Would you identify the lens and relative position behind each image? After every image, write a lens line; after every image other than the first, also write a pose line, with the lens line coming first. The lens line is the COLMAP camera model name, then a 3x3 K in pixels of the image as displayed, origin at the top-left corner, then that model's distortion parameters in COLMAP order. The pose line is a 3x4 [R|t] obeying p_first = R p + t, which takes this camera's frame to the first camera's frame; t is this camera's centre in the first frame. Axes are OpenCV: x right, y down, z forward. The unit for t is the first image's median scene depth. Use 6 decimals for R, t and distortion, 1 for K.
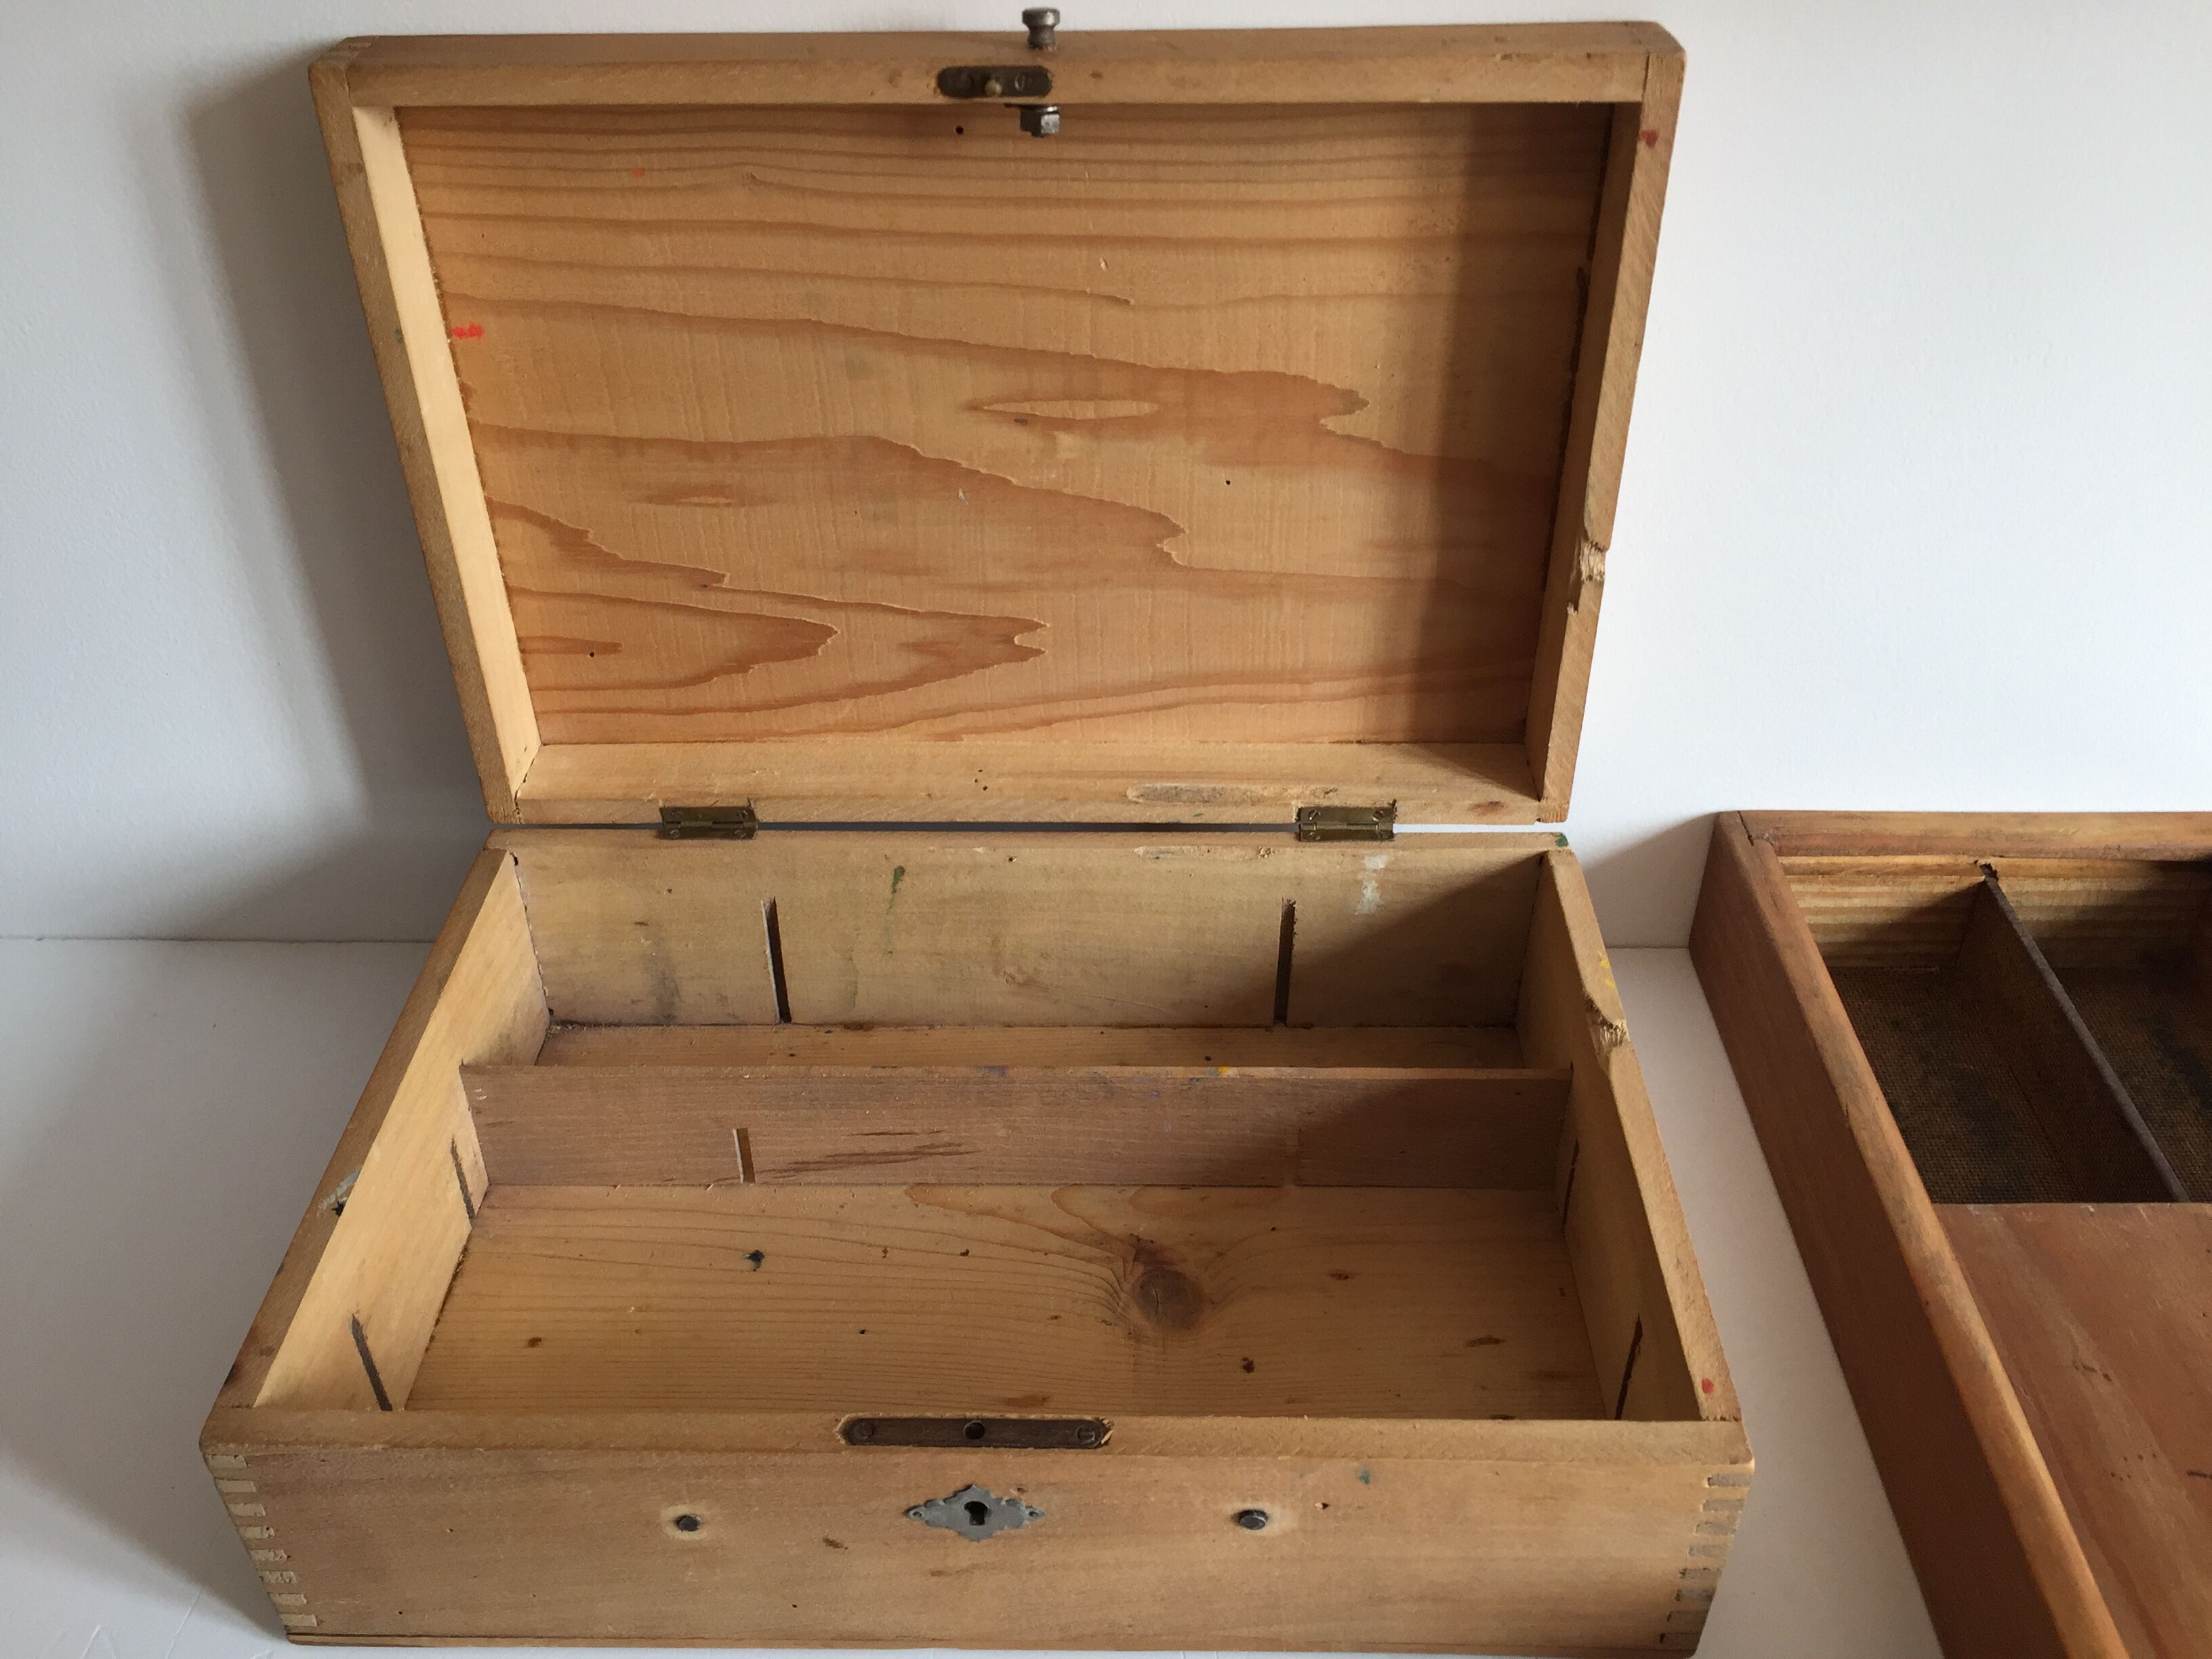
lens RADIAL K [[1916.5, 0, 1106.7], [0, 1916.5, 828.6], [0, 0, 1]] dist [0.081083, -0.128637]
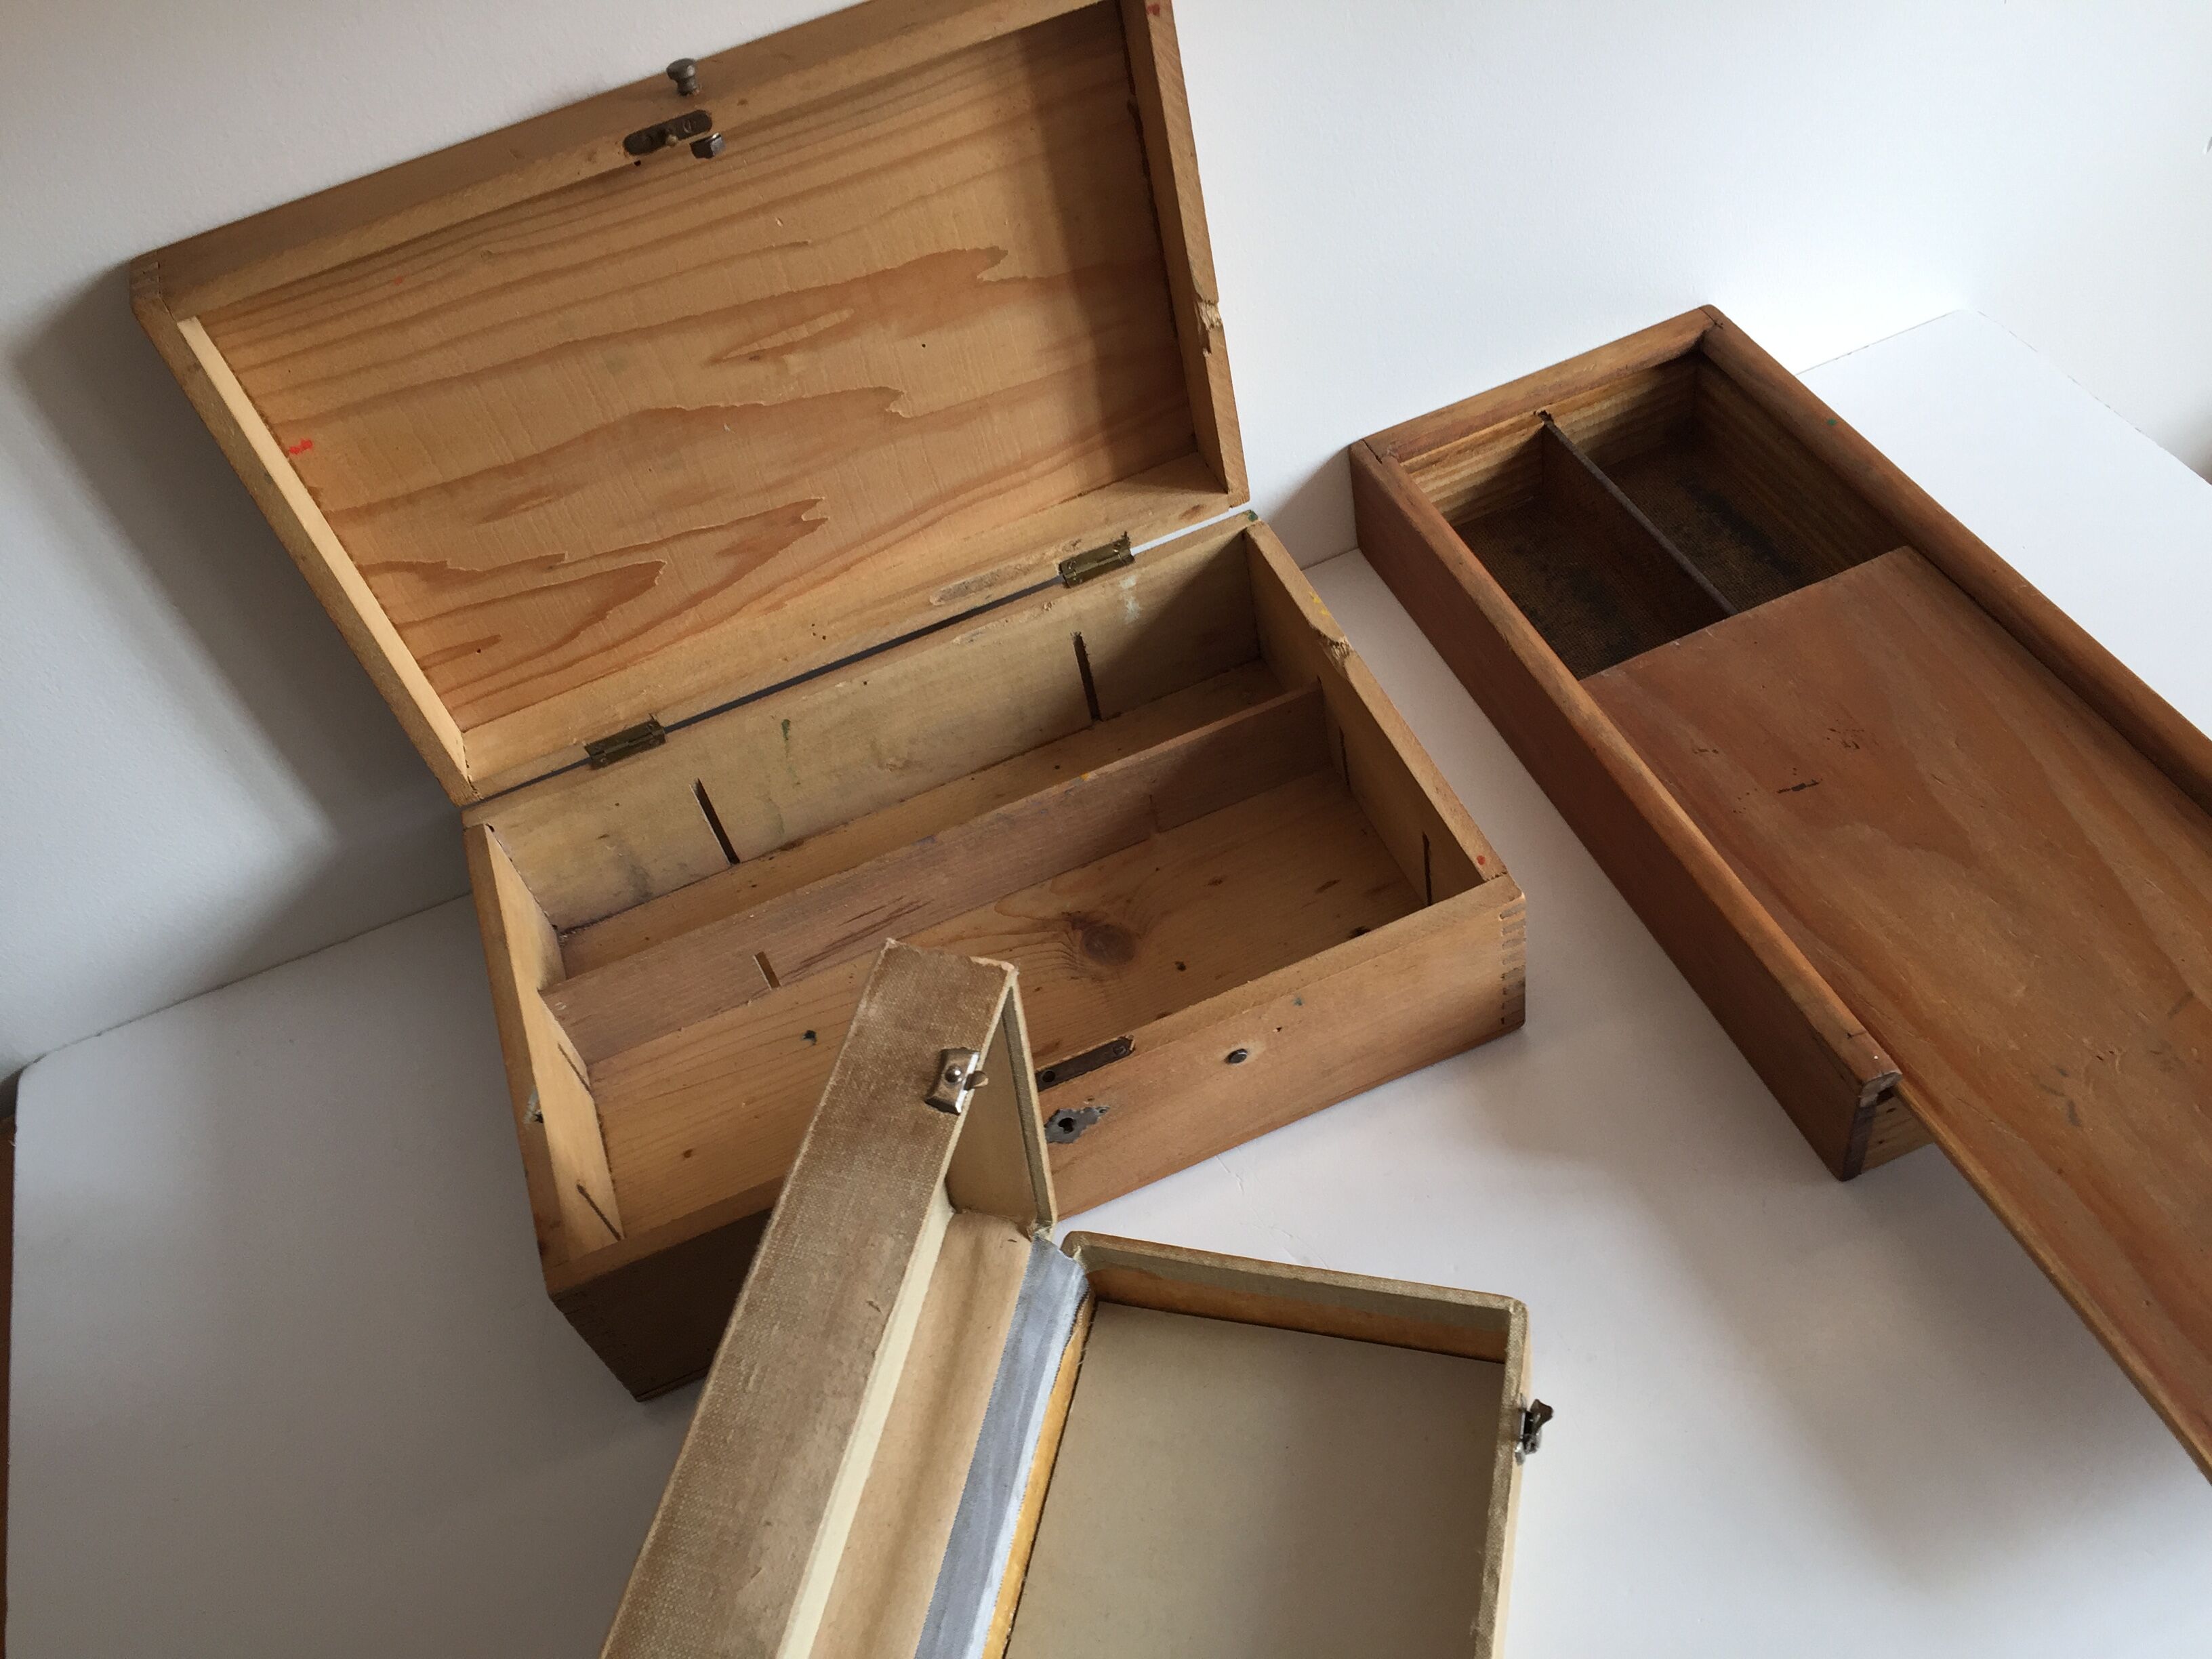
lens RADIAL K [[1916.5, 0, 1114.0], [0, 1916.5, 843.4], [0, 0, 1]] dist [0.081083, -0.128637]
pose [[0.917551, -0.377113, 0.126040, -0.115800], [0.344544, 0.912296, 0.221371, -0.130956], [-0.198468, -0.159693, 0.967010, -0.331566]]
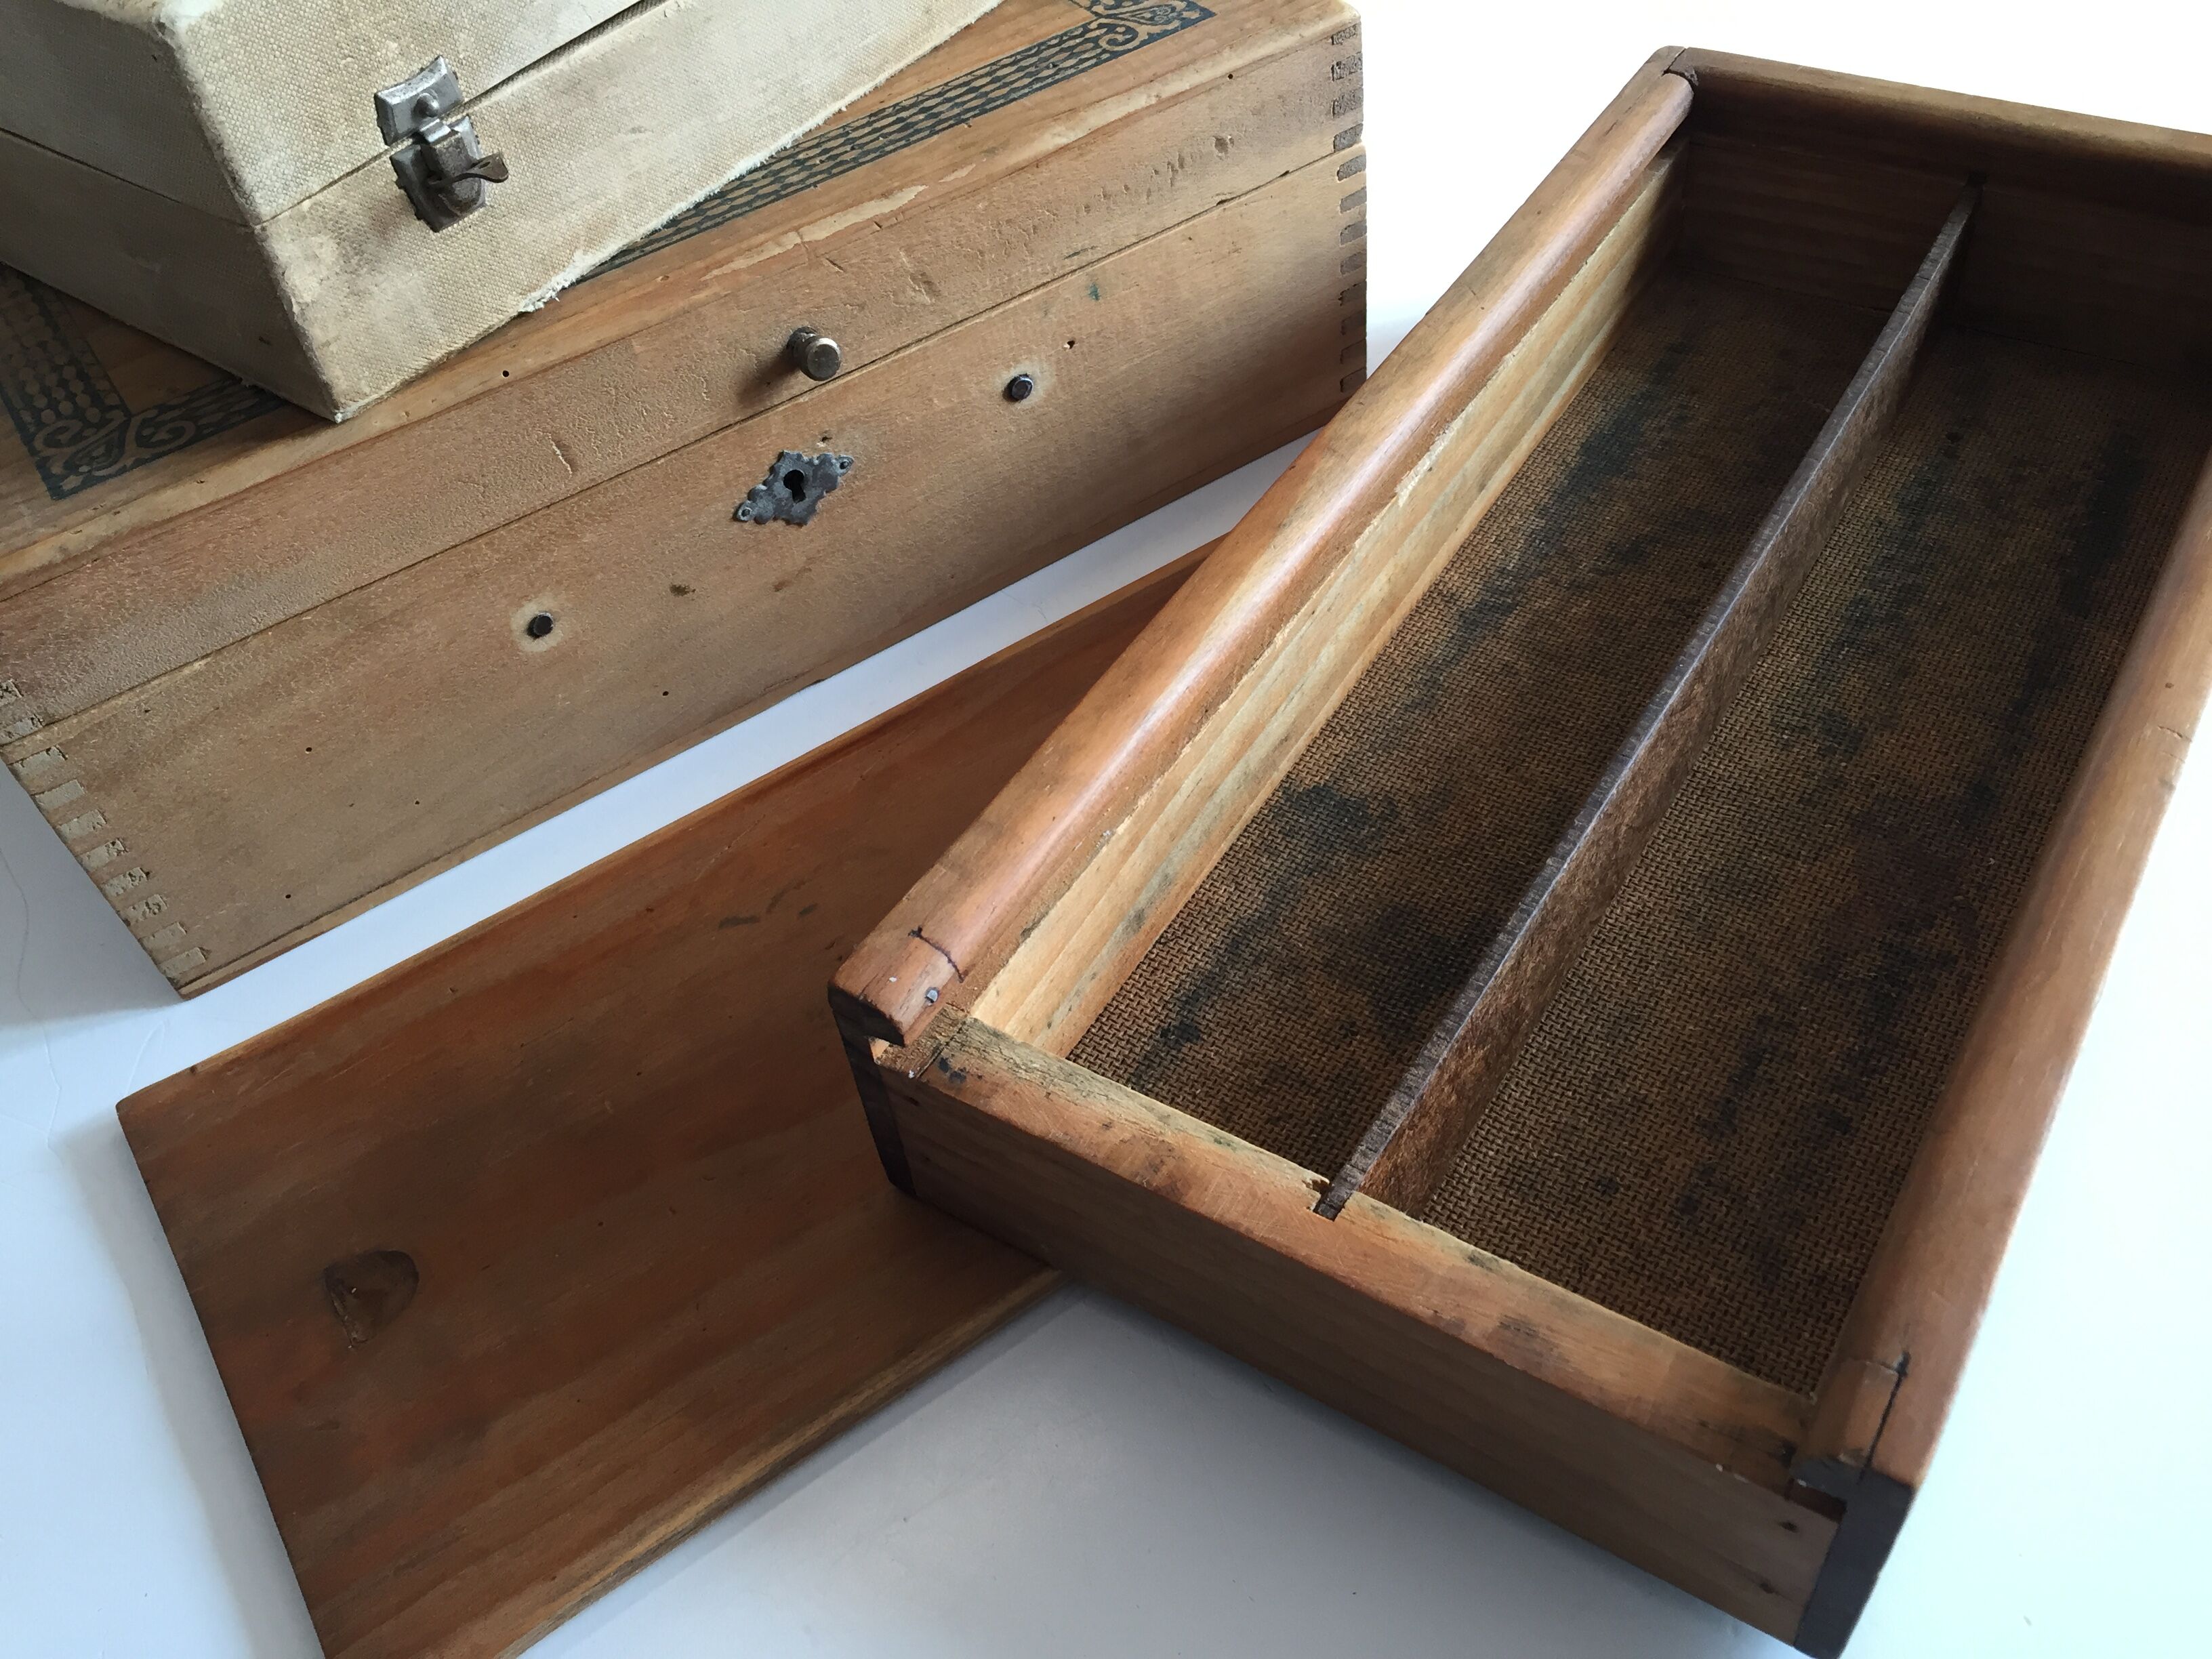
lens RADIAL K [[1916.5, 0, 1118.7], [0, 1916.5, 838.9], [0, 0, 1]] dist [0.081083, -0.128637]
pose [[0.815115, -0.474376, 0.332499, -0.300467], [0.419311, 0.879167, 0.226371, 0.301145], [-0.399707, -0.045098, 0.915533, -0.017352]]
